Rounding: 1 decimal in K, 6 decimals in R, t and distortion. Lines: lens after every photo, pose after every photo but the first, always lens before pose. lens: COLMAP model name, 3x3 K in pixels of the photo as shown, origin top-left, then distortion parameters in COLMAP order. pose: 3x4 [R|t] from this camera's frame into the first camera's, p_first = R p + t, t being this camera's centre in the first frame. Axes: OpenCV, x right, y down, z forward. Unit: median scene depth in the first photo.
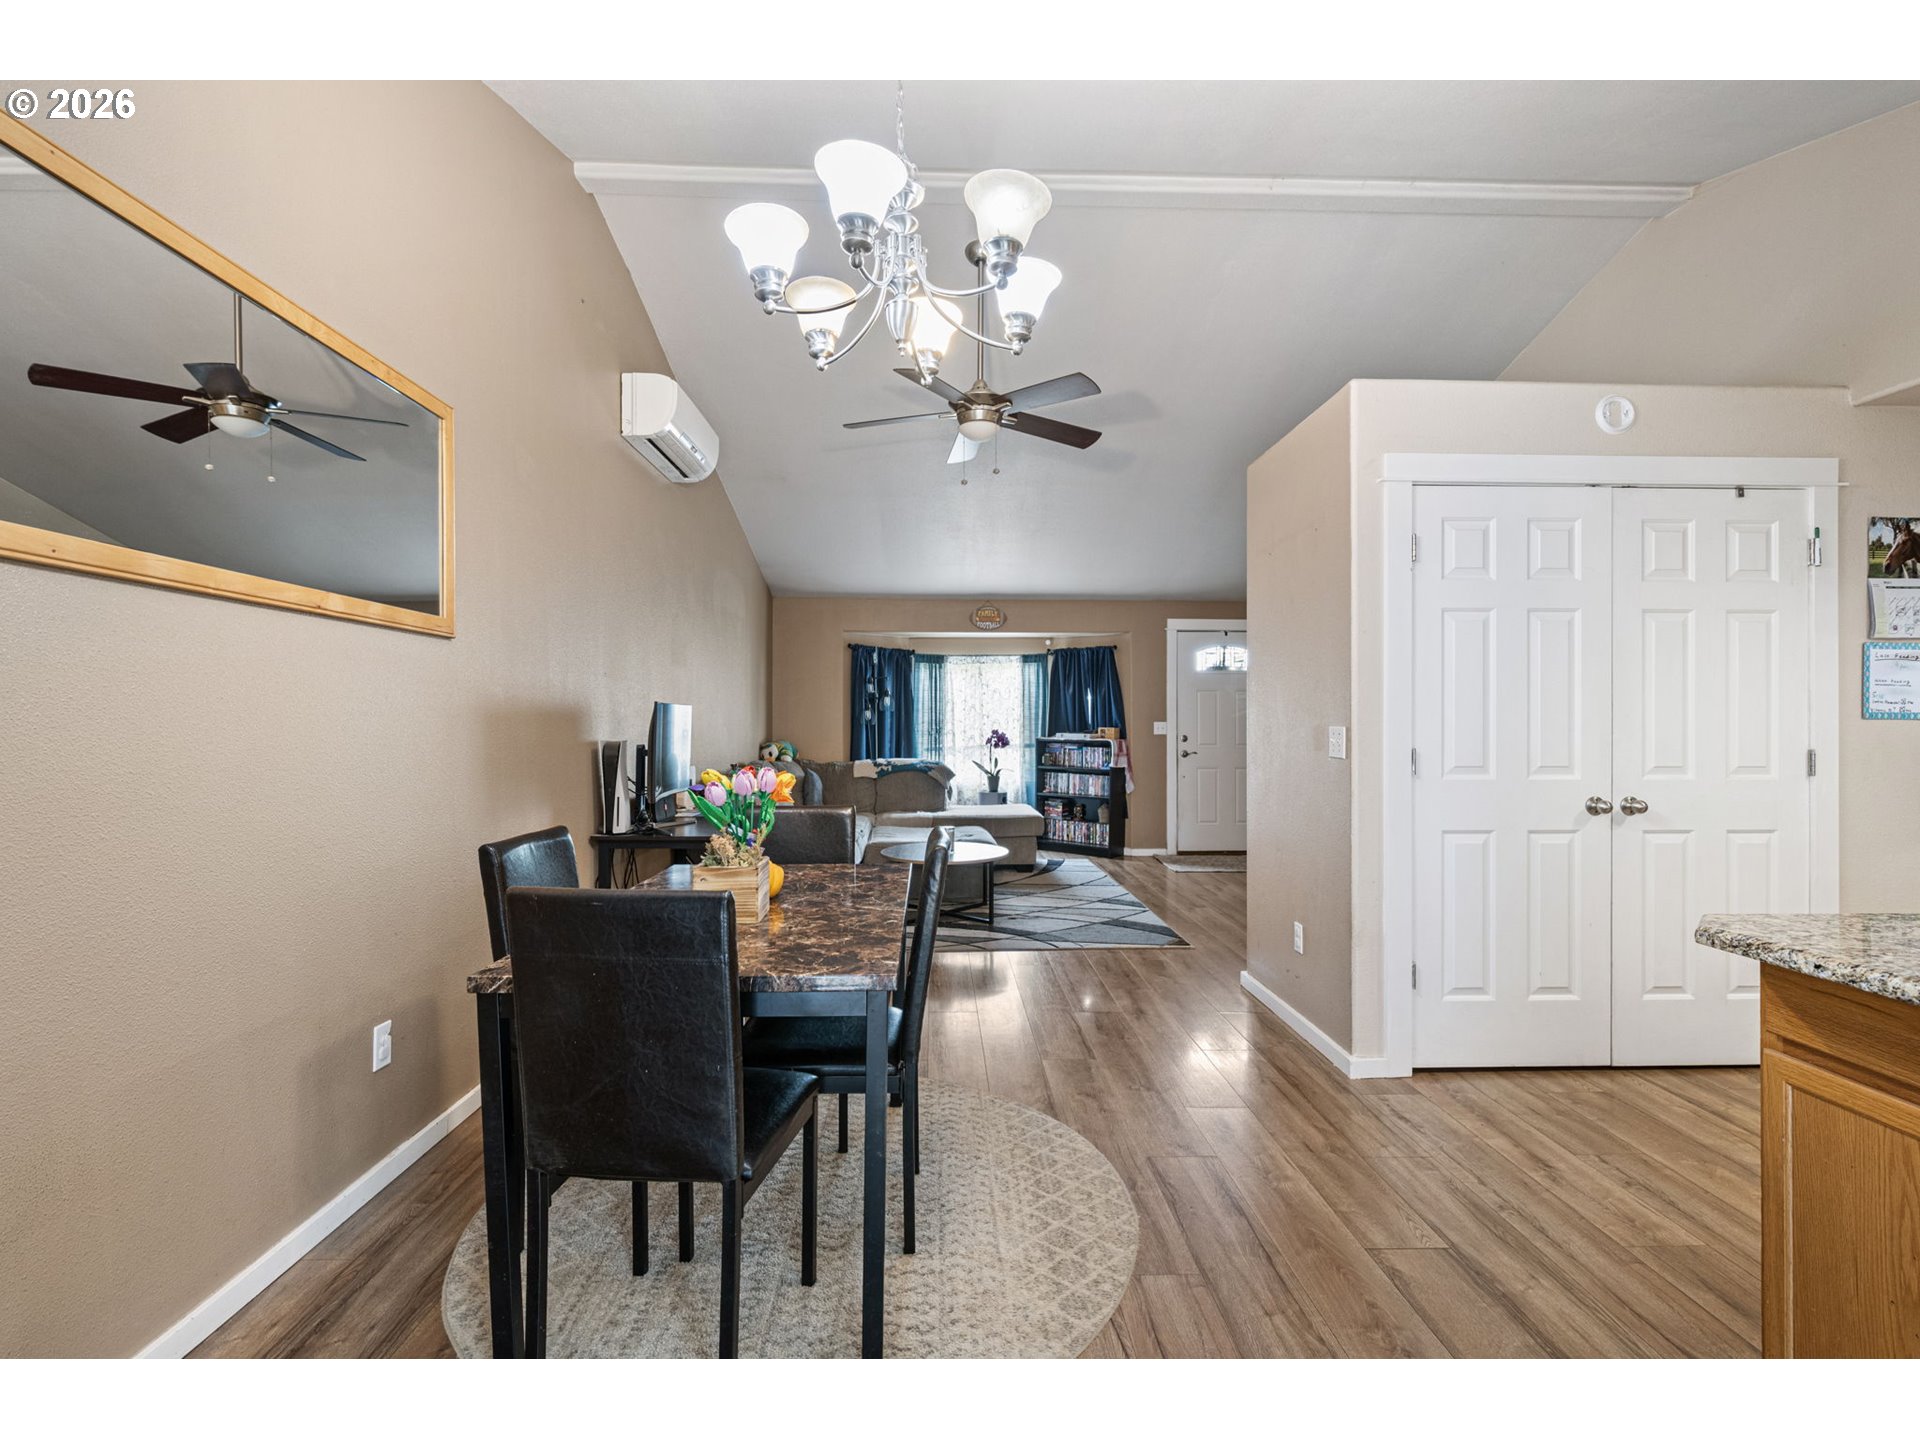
lens RADIAL K [[855.9, 0, 961.8], [0, 855.9, 716.4], [0, 0, 1]] dist [0.000005, -0.000168]
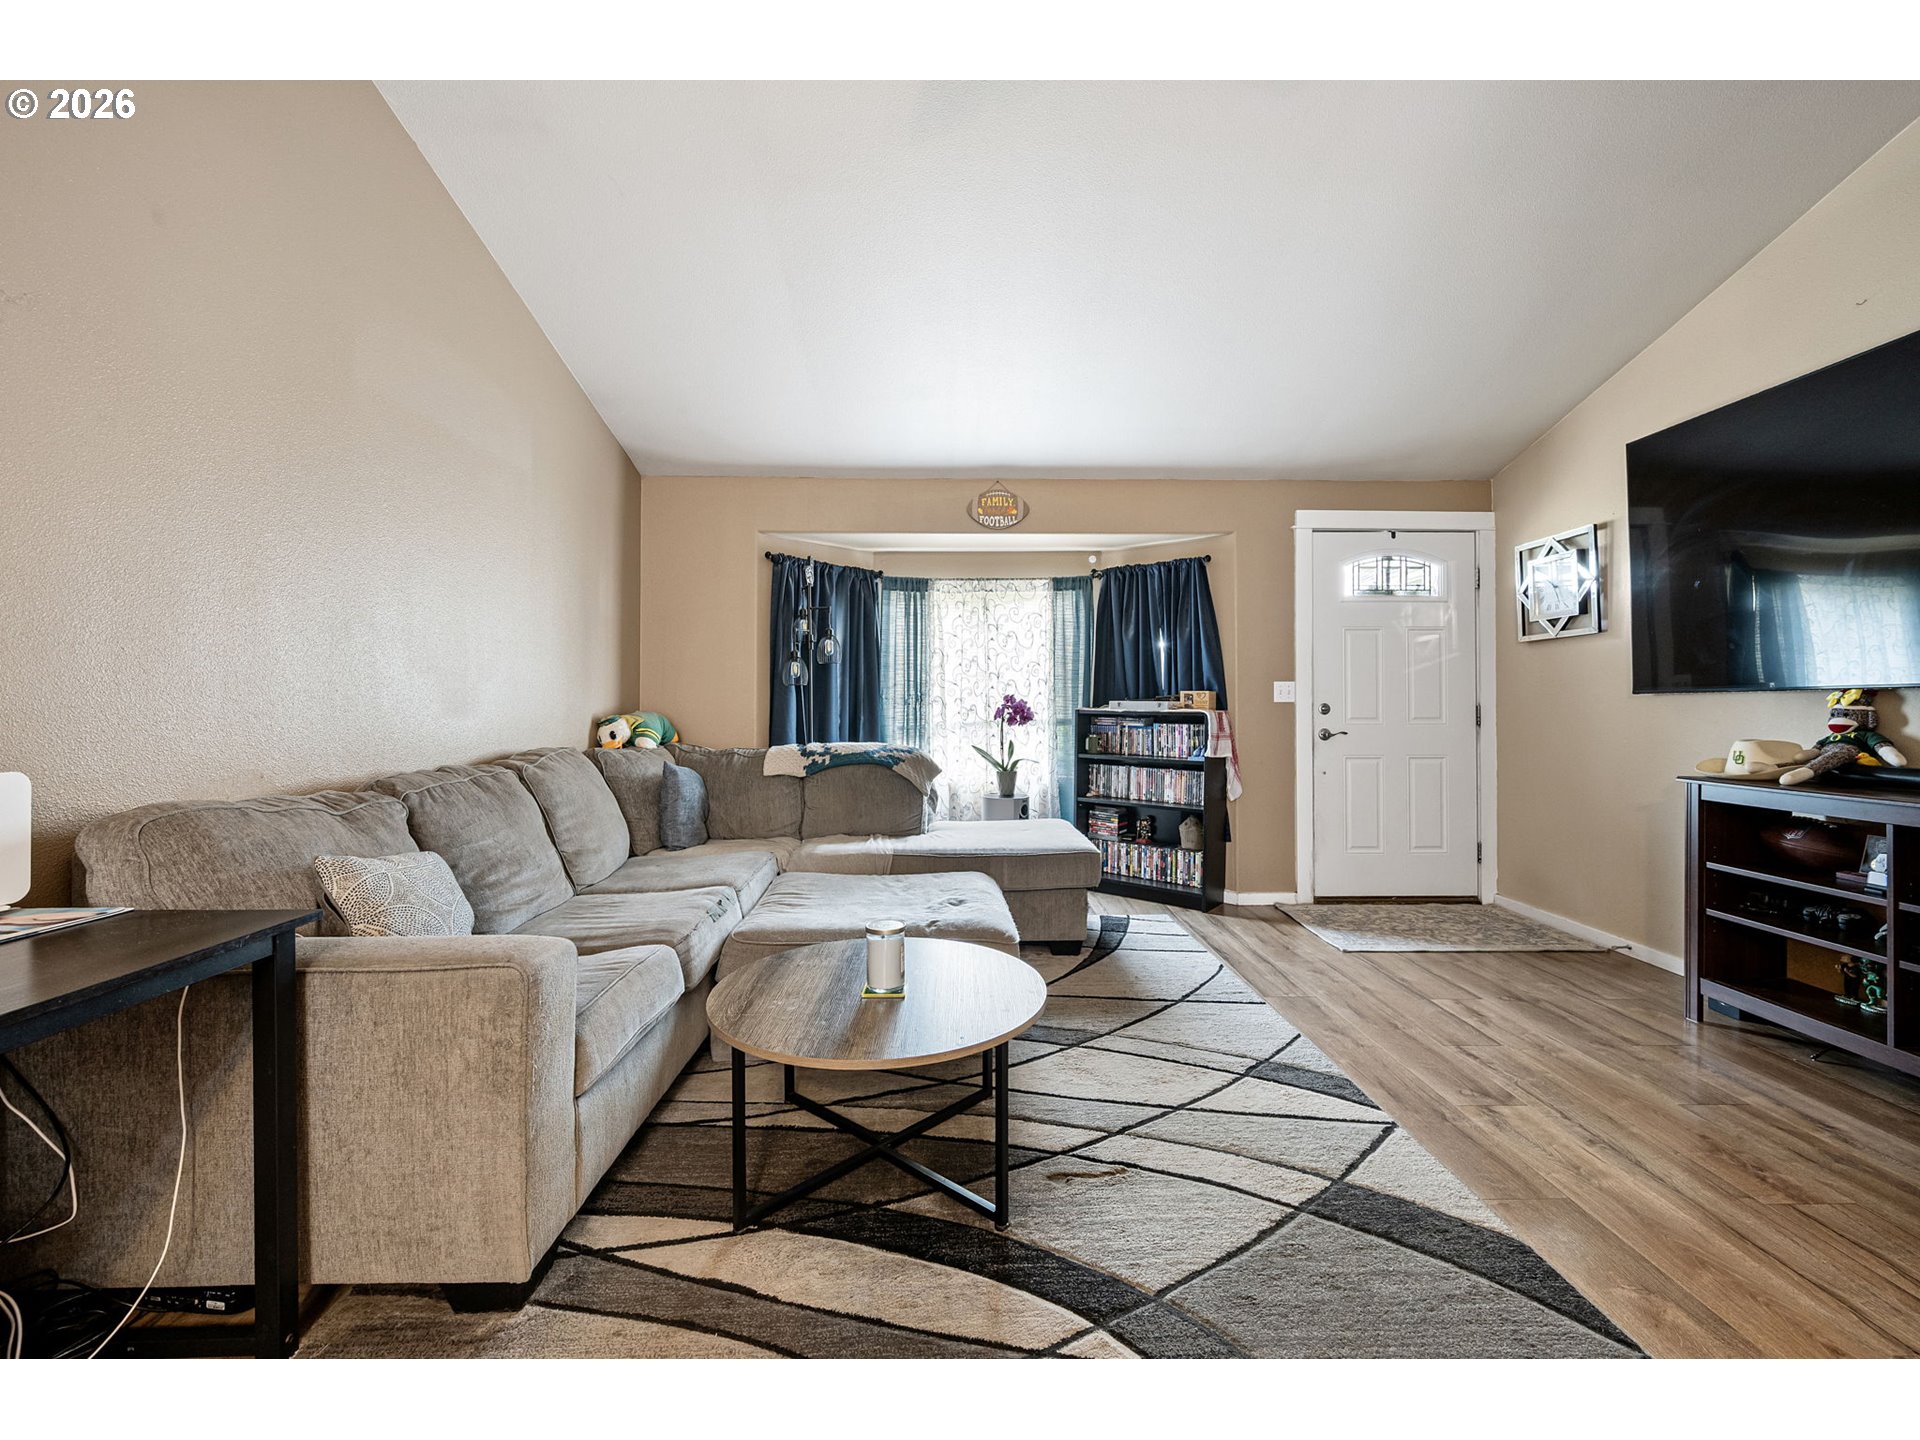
lens RADIAL K [[855.9, 0, 961.8], [0, 855.9, 716.4], [0, 0, 1]] dist [0.000005, -0.000168]
pose [[0.999888, -0.001225, -0.014922, 0.014148], [0.001543, 0.999771, 0.021354, 0.017717], [0.014893, -0.021374, 0.999661, 0.392364]]
